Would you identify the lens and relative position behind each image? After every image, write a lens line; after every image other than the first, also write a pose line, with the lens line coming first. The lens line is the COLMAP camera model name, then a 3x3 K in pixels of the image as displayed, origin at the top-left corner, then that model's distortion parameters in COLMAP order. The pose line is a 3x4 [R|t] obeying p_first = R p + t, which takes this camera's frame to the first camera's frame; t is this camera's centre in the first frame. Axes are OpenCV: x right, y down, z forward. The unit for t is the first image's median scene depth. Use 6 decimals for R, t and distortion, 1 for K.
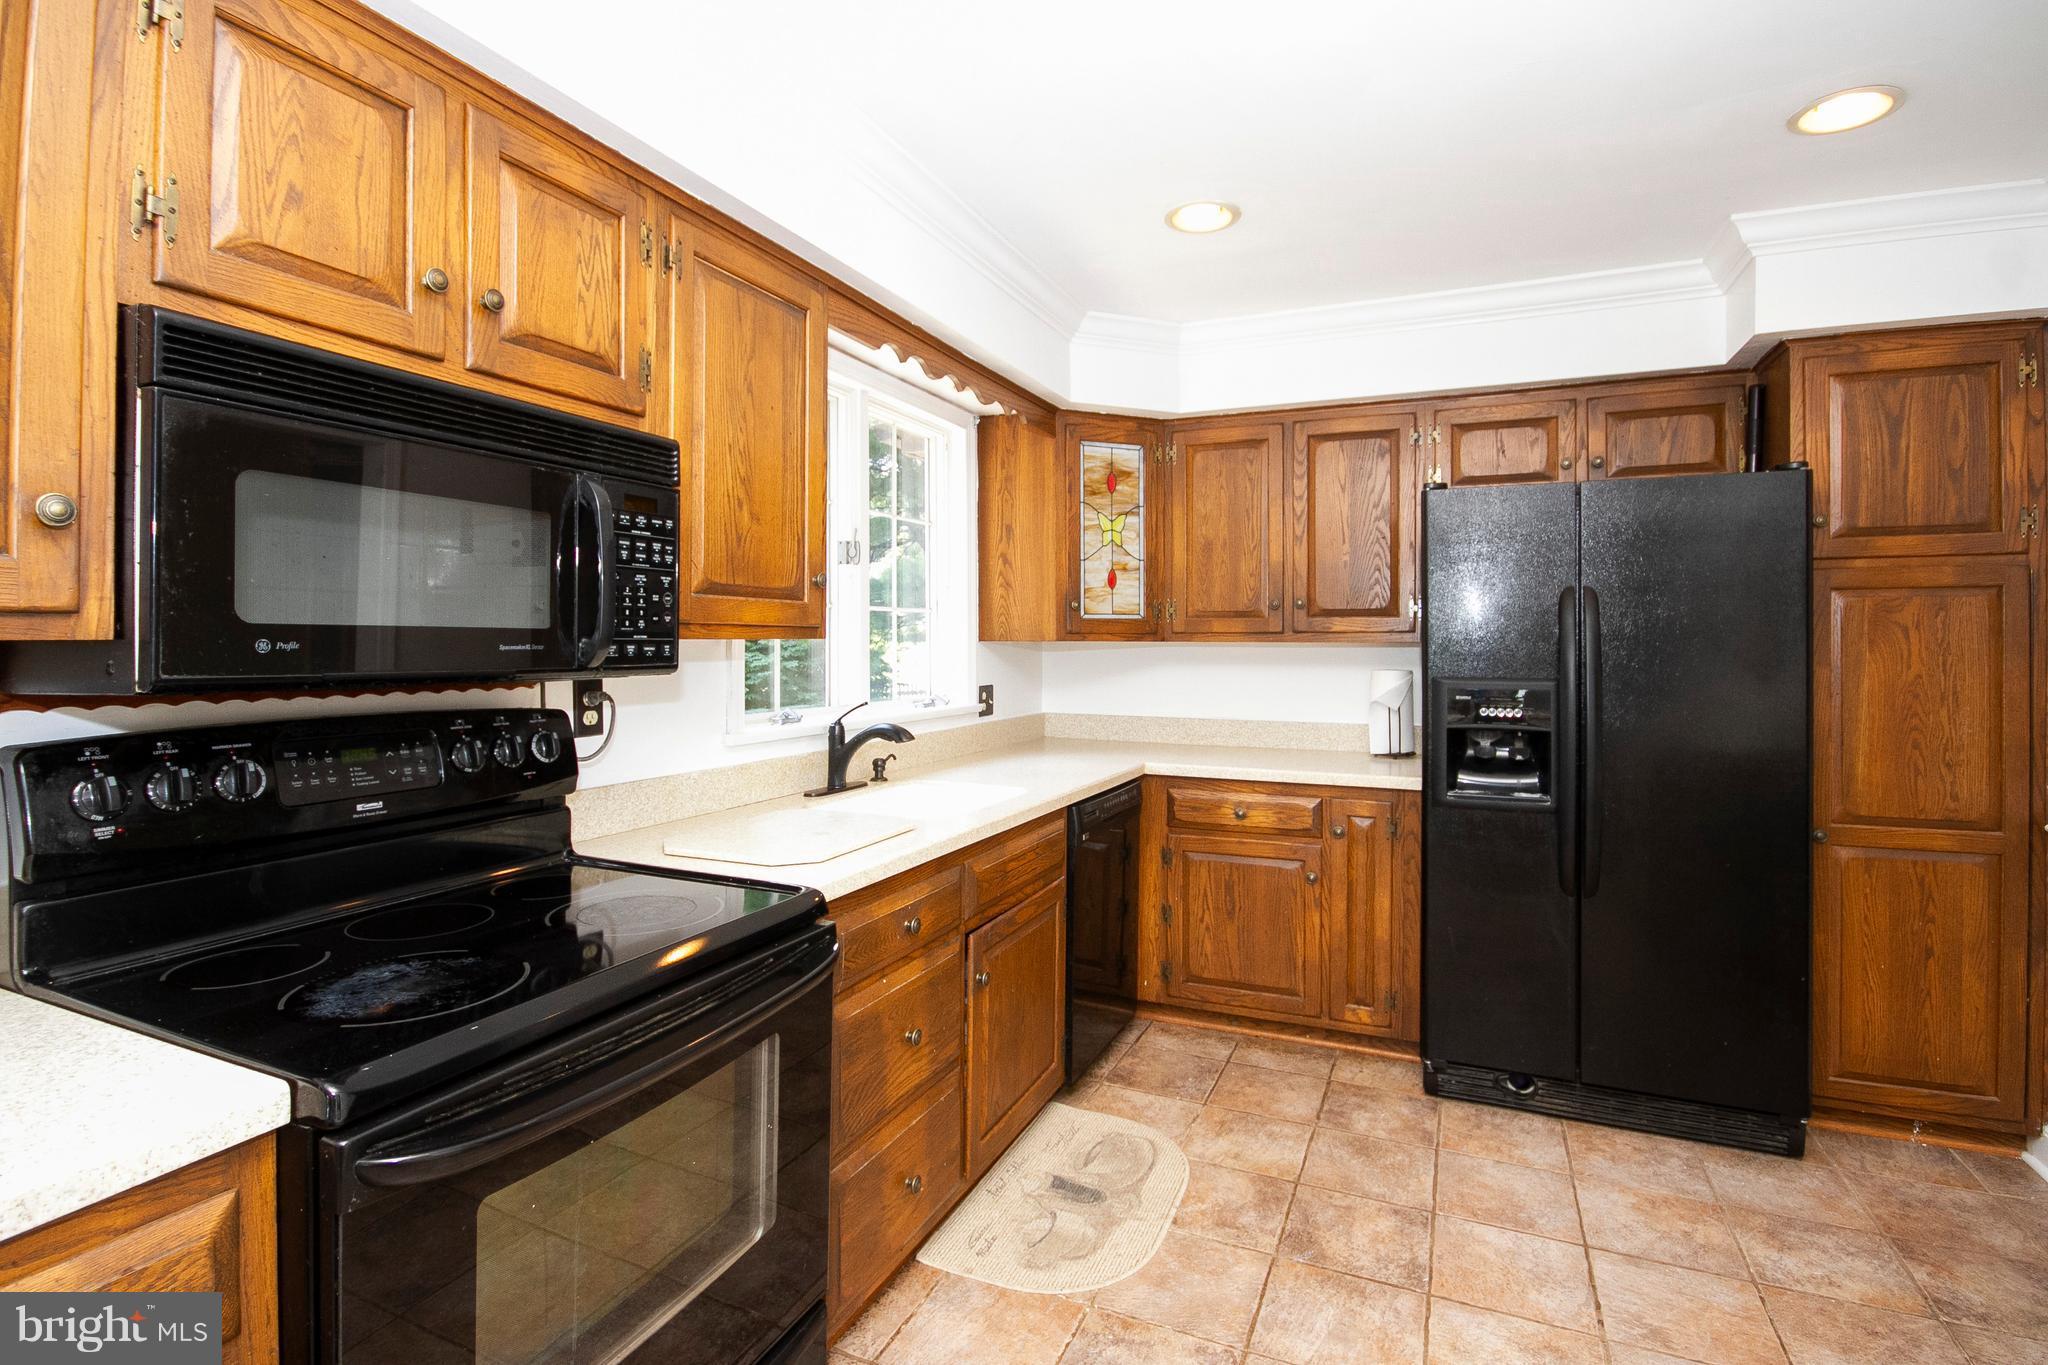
lens RADIAL K [[976.5, 0, 1023.4], [0, 976.5, 637.4], [0, 0, 1]] dist [-0.008009, 0.000177]
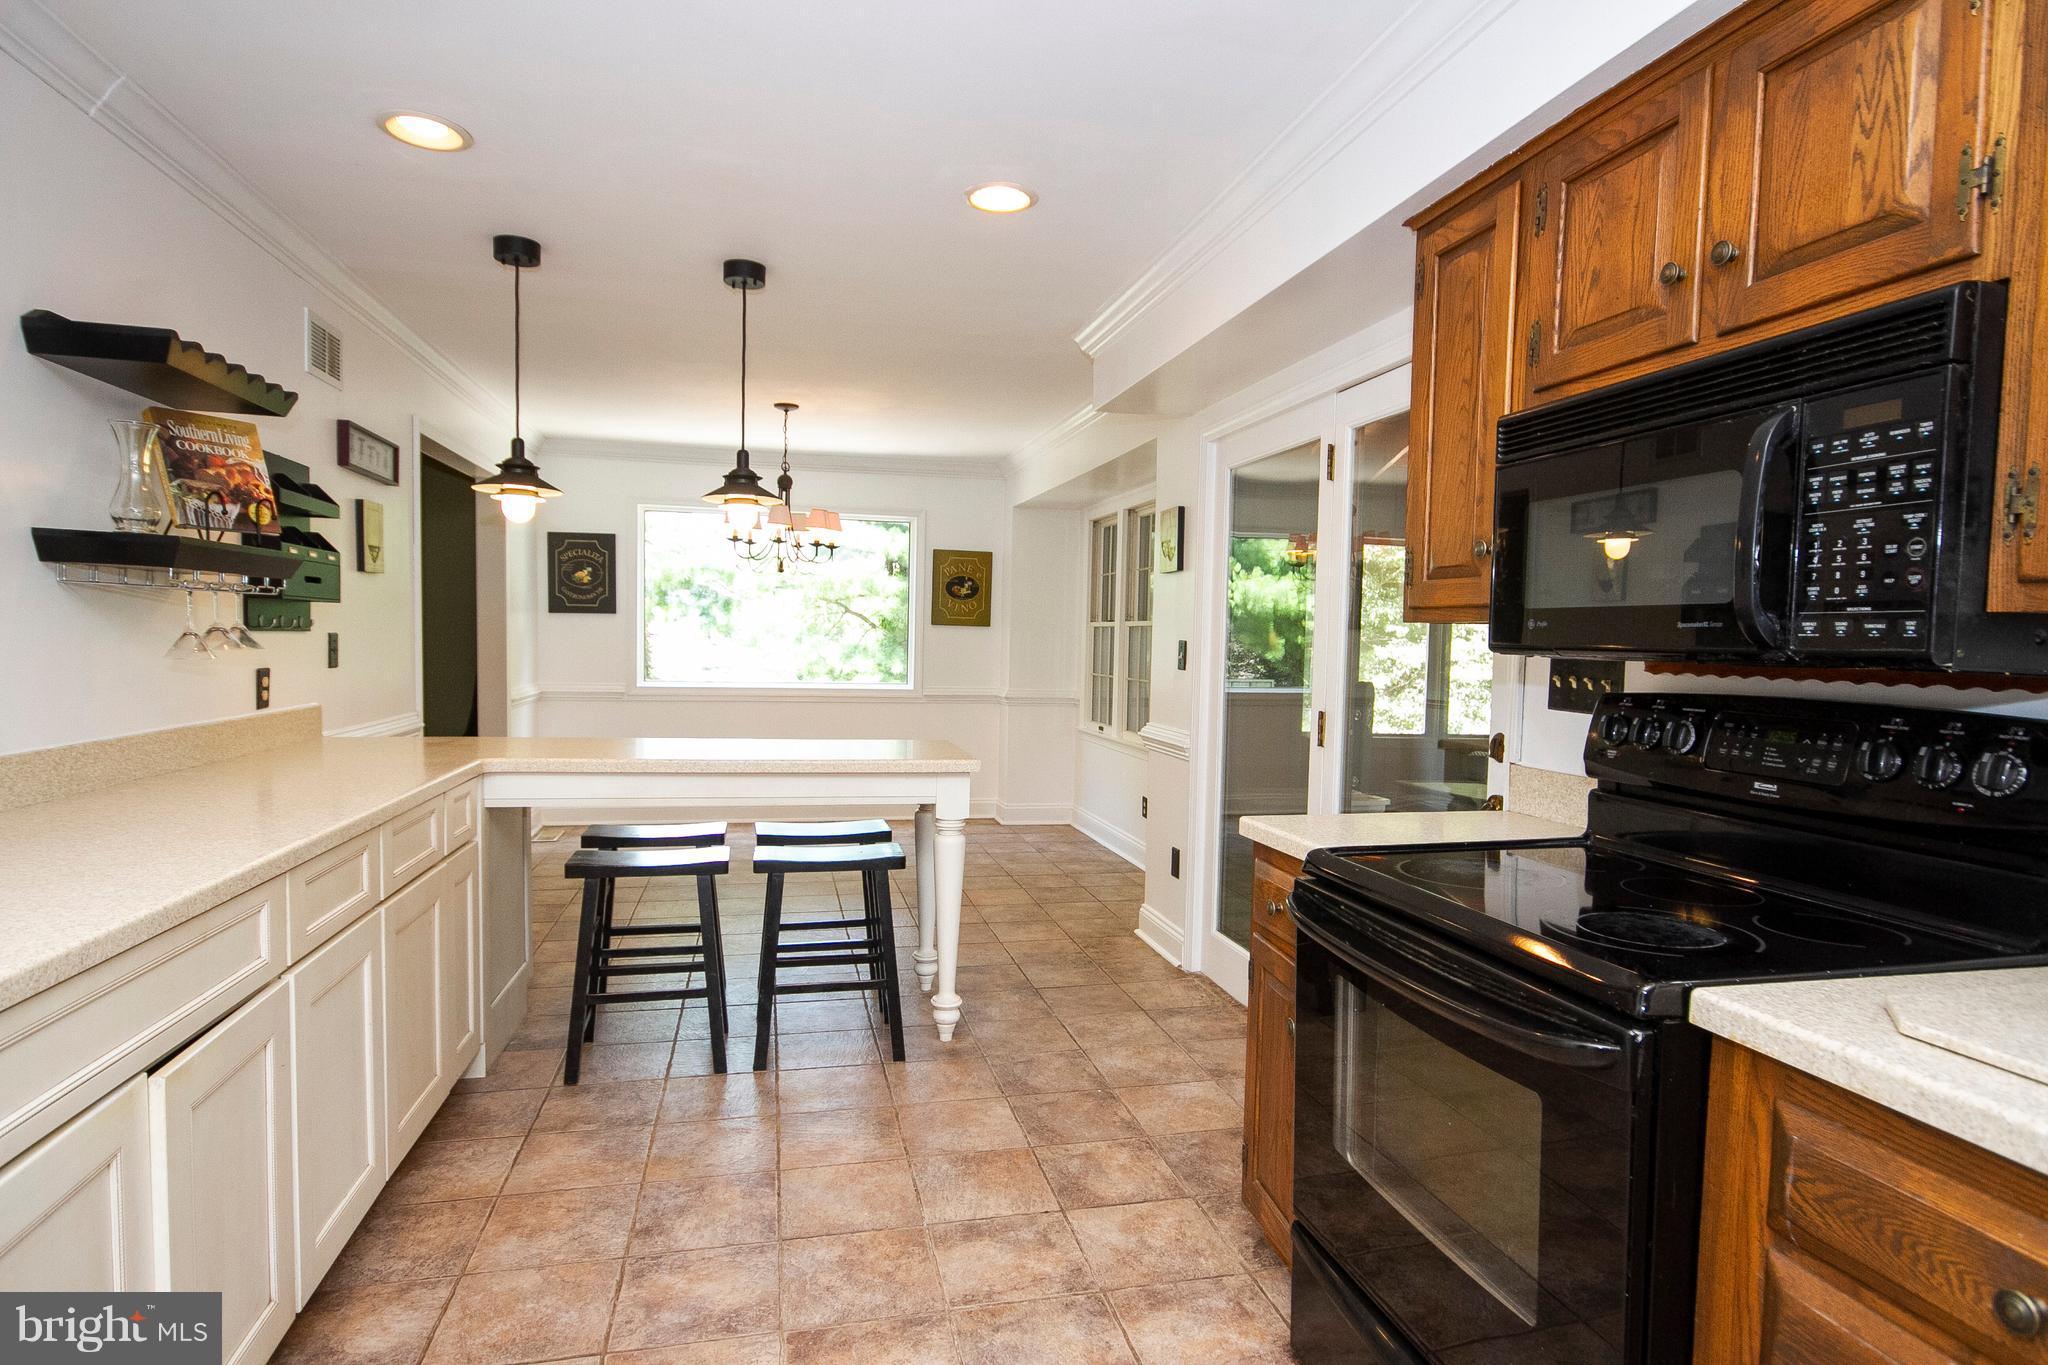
lens RADIAL K [[1105.4, 0, 1015.3], [0, 1105.4, 704.6], [0, 0, 1]] dist [0.001693, 0.000299]
pose [[-0.798095, 0.018833, -0.602238, 0.383295], [-0.019175, 0.998211, 0.056627, 0.023327], [0.602227, 0.056742, -0.796306, 0.868274]]
